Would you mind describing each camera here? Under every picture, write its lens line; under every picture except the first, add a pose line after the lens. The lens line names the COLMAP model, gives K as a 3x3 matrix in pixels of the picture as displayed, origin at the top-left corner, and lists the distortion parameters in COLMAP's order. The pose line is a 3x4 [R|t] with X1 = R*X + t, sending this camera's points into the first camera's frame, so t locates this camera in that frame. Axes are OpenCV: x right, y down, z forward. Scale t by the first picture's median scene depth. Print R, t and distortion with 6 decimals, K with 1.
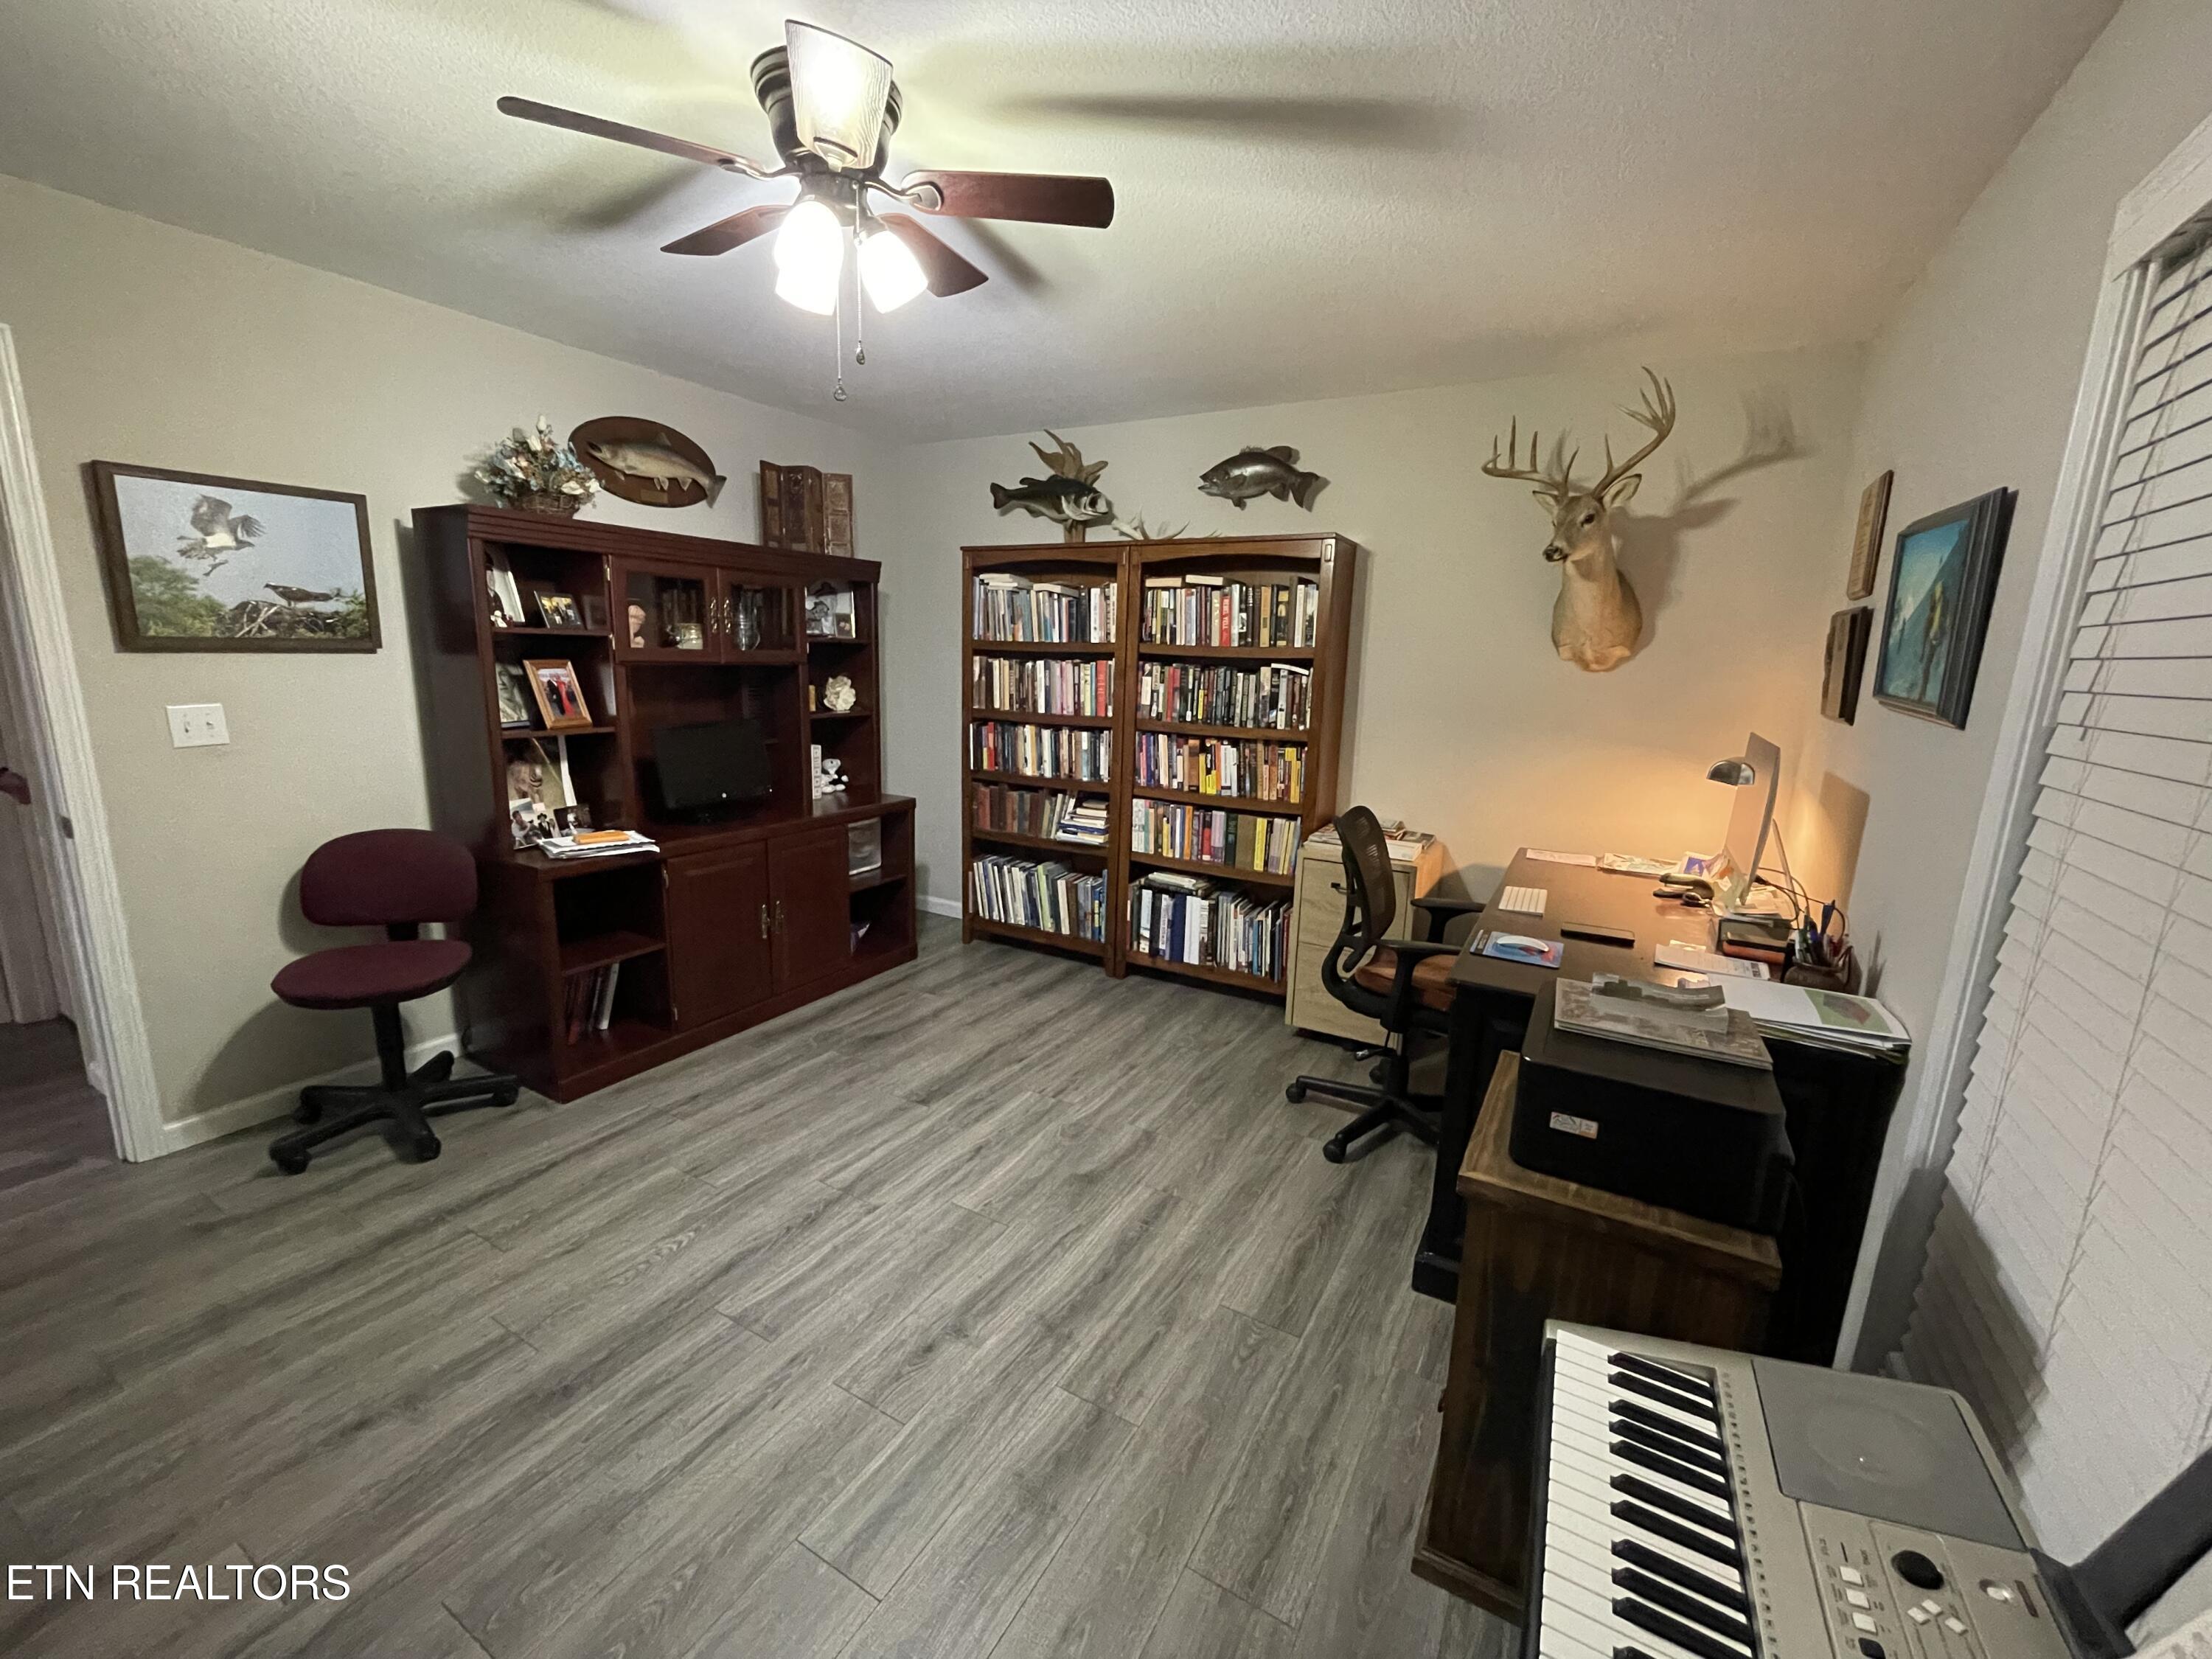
lens RADIAL K [[897.7, 0, 1106.2], [0, 897.7, 829.2], [0, 0, 1]] dist [-0.000773, 0.000207]
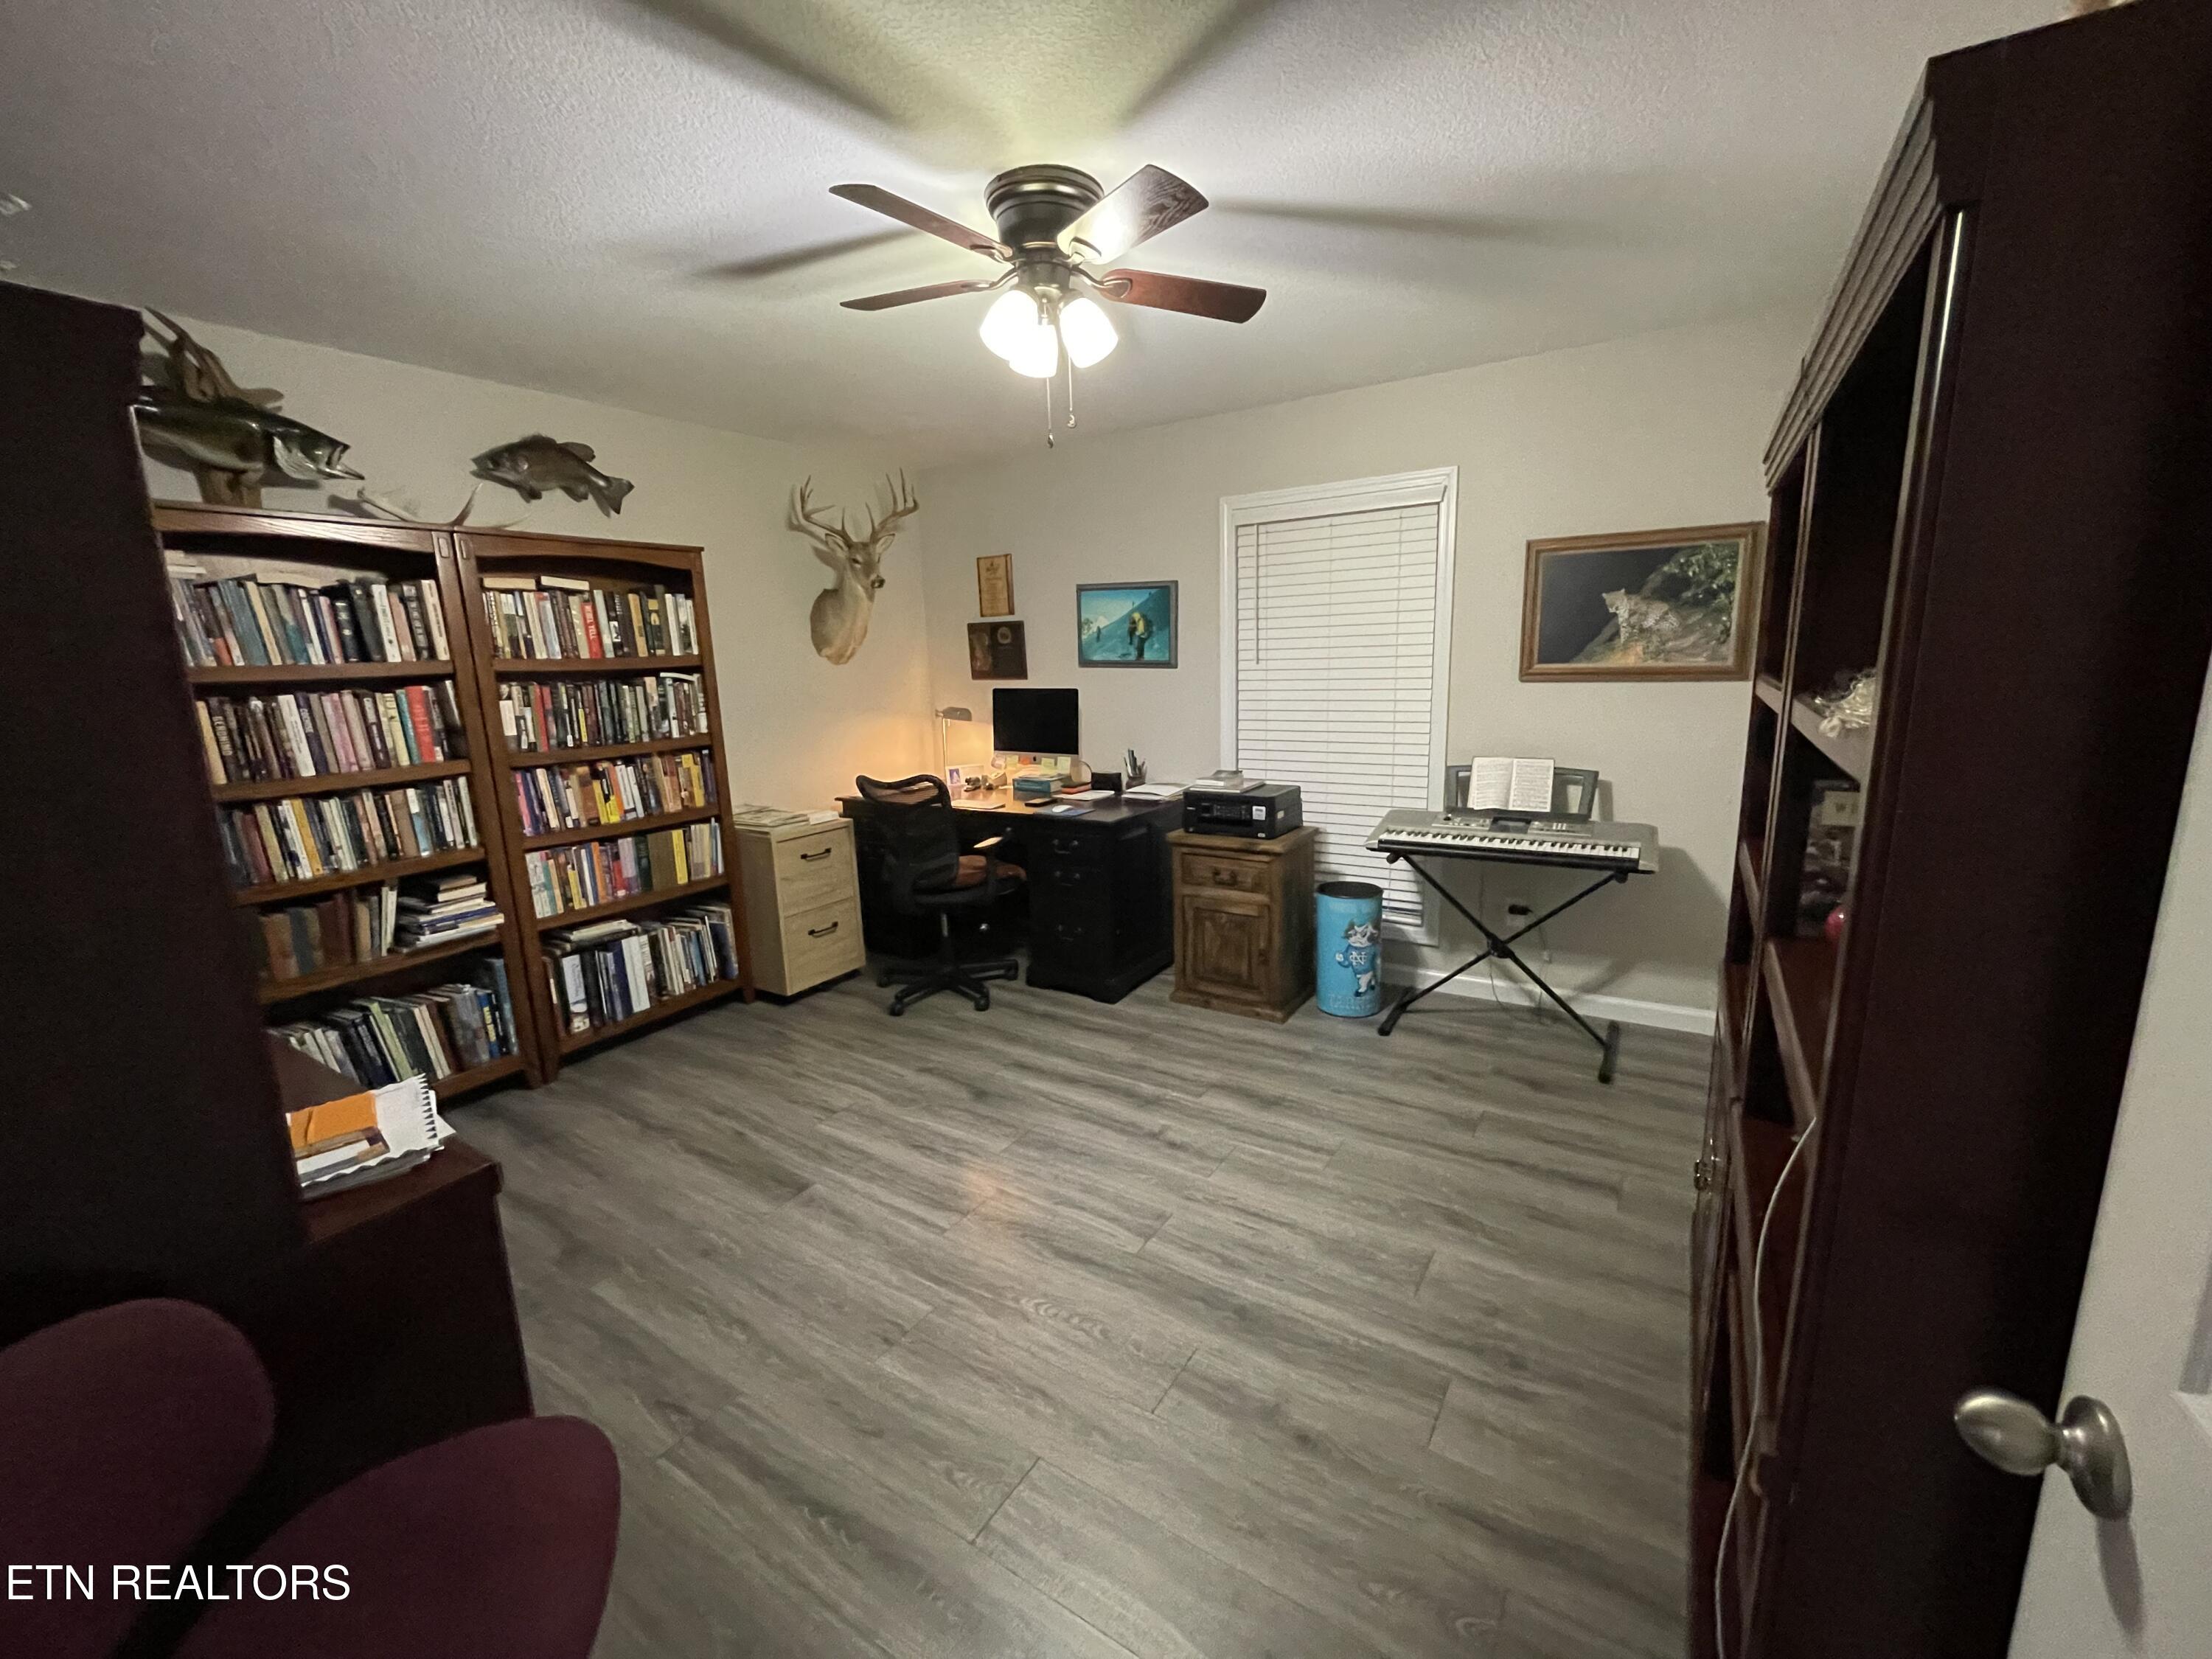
lens RADIAL K [[897.7, 0, 1112.0], [0, 897.7, 837.2], [0, 0, 1]] dist [-0.000773, 0.000207]
pose [[0.040133, -0.232417, 0.971788, -0.746280], [0.227882, 0.949069, 0.217572, -0.107592], [-0.972861, 0.212721, 0.091052, 0.437900]]
